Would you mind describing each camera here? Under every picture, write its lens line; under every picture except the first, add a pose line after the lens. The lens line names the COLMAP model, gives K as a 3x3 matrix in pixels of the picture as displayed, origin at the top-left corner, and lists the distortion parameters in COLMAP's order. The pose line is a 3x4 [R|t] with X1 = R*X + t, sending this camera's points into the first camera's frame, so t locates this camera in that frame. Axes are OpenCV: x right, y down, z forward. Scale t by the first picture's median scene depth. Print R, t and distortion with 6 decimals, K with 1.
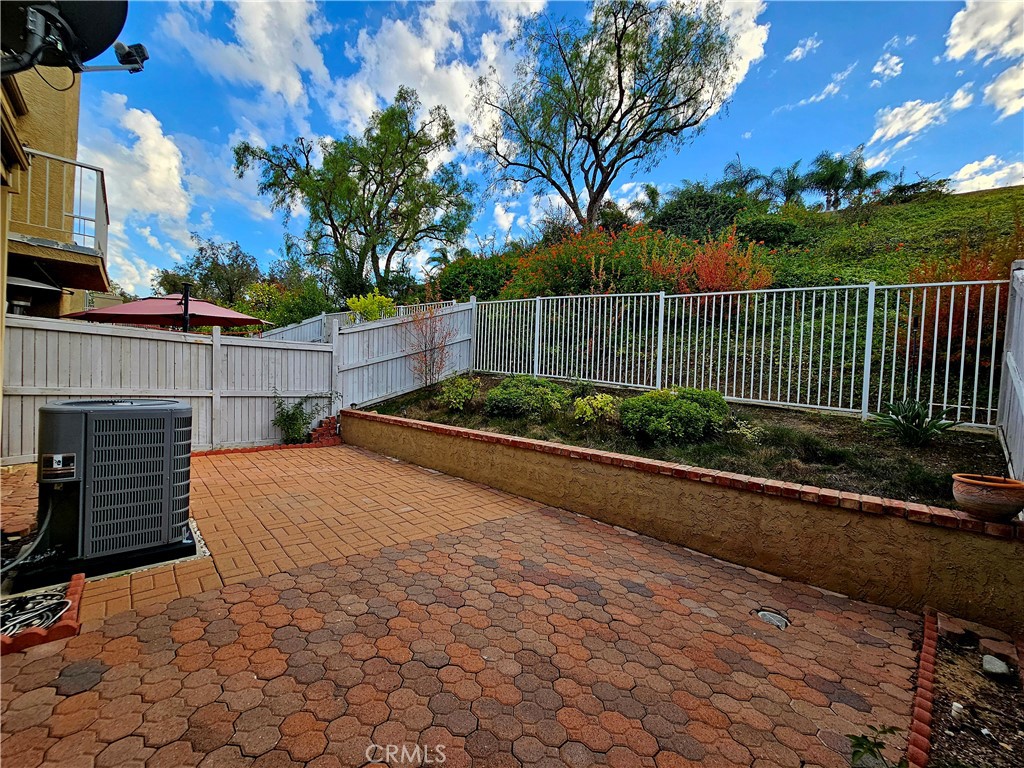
lens RADIAL K [[415.7, 0, 513.4], [0, 415.7, 383.5], [0, 0, 1]] dist [0.000186, -0.000002]
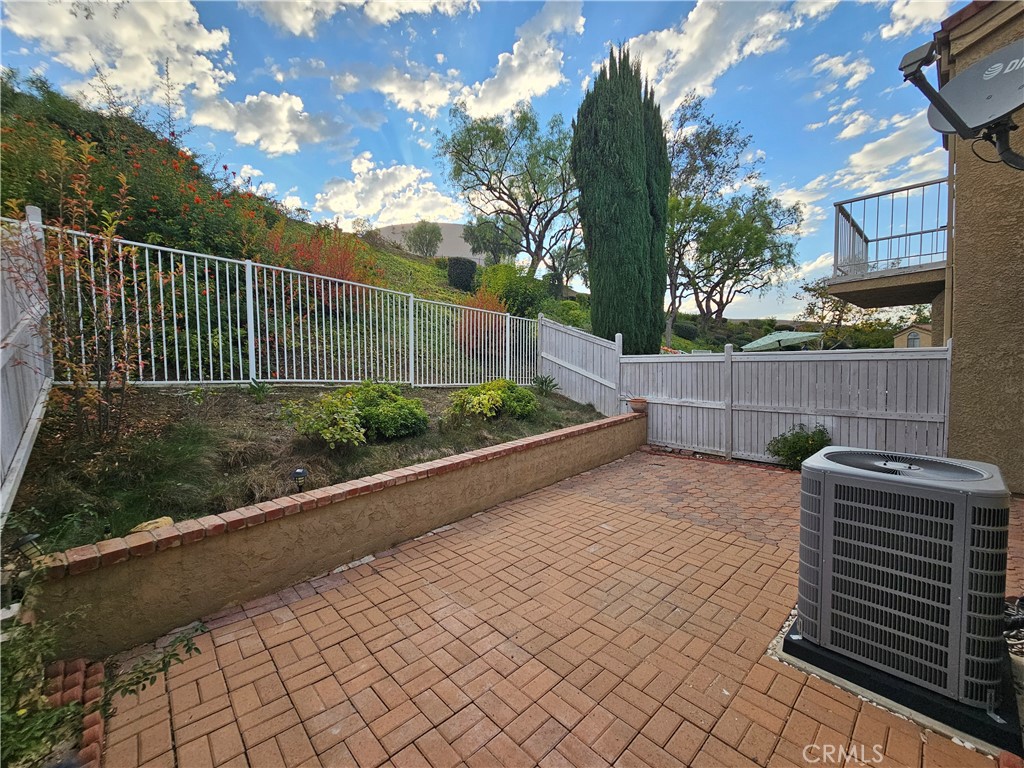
lens RADIAL K [[415.7, 0, 513.9], [0, 415.7, 384.8], [0, 0, 1]] dist [0.000186, -0.000002]
pose [[0.025330, -0.121856, 0.992225, -1.115654], [0.031928, 0.992135, 0.121030, -0.155296], [-0.999169, 0.028614, 0.029022, 1.076494]]
